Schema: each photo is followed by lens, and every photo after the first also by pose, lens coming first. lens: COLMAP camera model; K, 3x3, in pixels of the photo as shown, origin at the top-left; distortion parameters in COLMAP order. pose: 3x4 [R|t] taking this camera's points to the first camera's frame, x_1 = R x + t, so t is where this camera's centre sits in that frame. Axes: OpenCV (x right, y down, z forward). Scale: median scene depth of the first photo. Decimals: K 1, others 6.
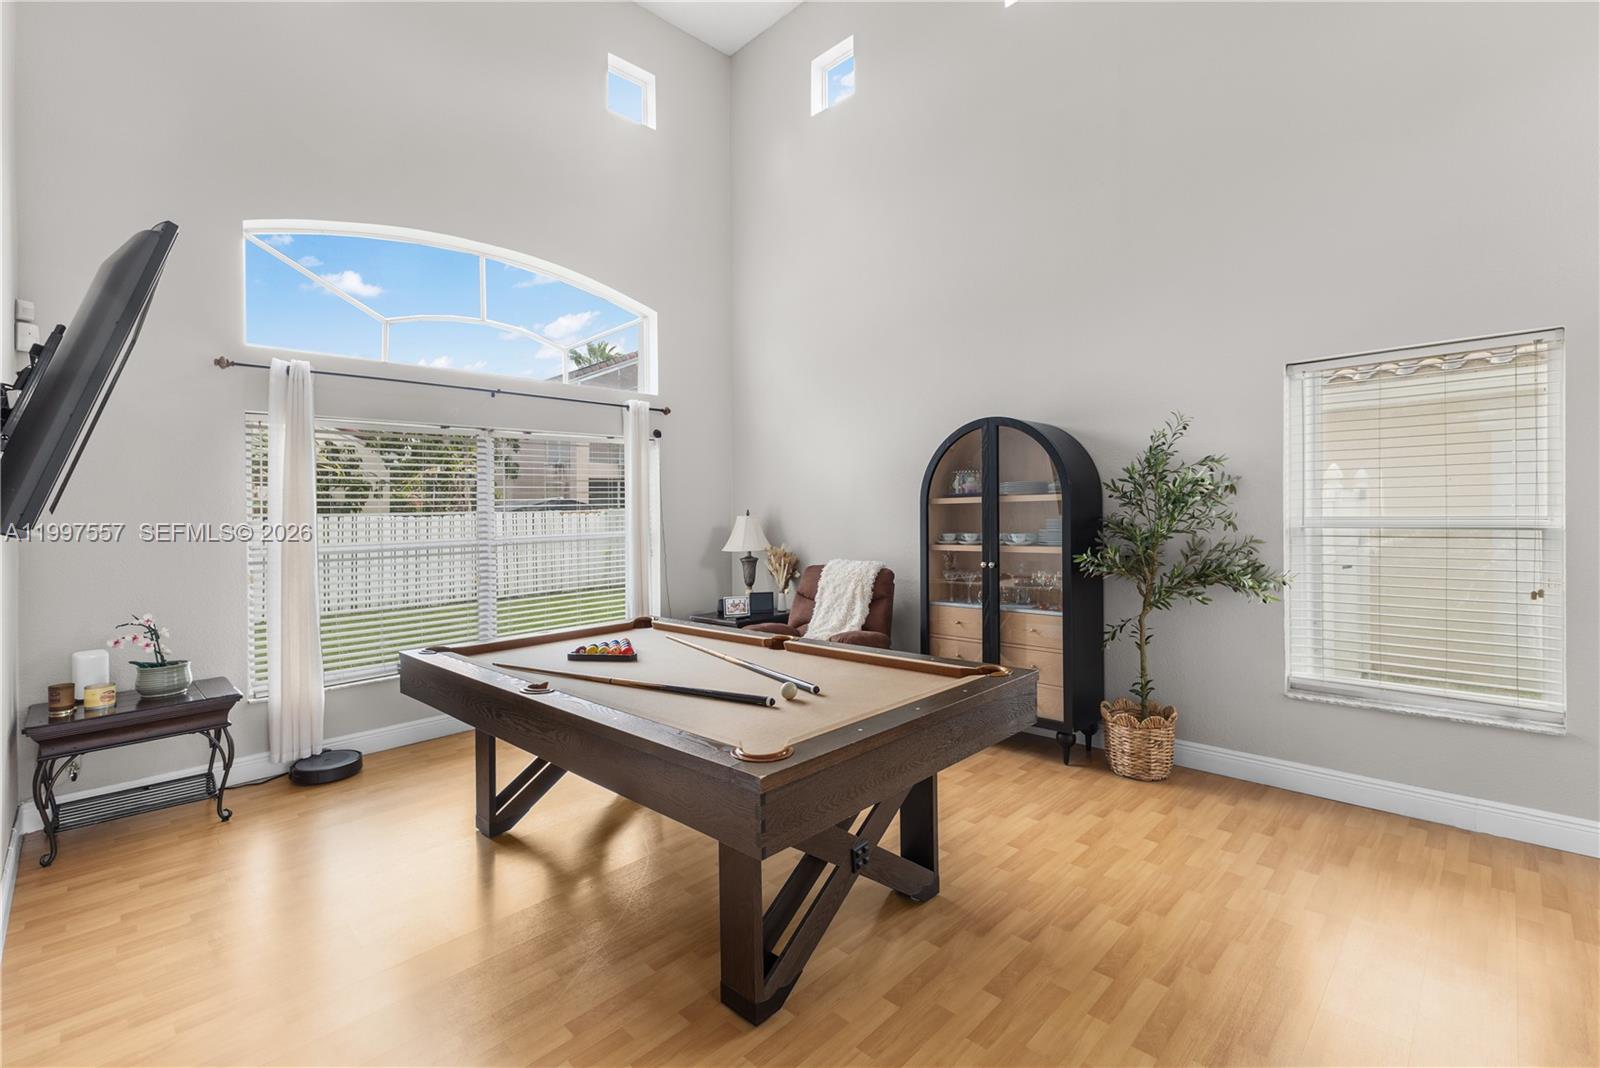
lens RADIAL K [[702.6, 0, 807.9], [0, 702.6, 524.2], [0, 0, 1]] dist [0.010237, -0.001953]
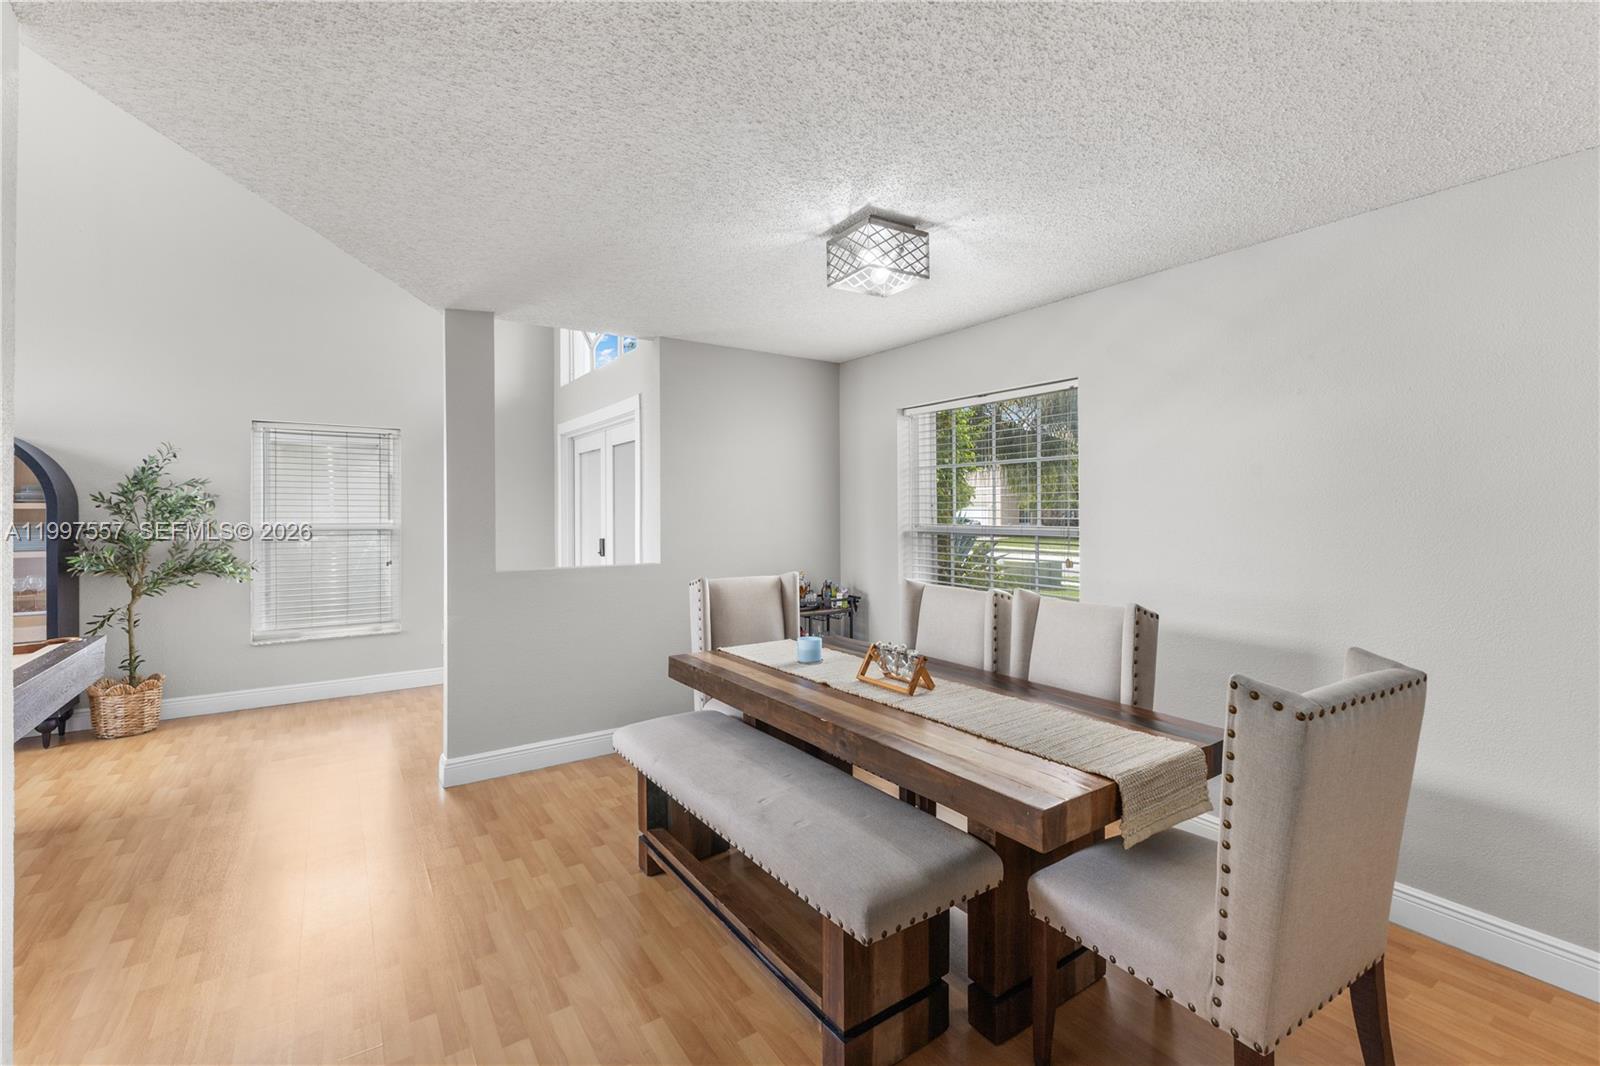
lens RADIAL K [[702.6, 0, 806.9], [0, 702.6, 513.1], [0, 0, 1]] dist [0.010237, -0.001953]
pose [[0.212113, 0.007819, 0.977214, -0.499084], [0.006351, 0.999936, -0.009379, -0.010213], [-0.977225, 0.008196, 0.212050, -0.429082]]
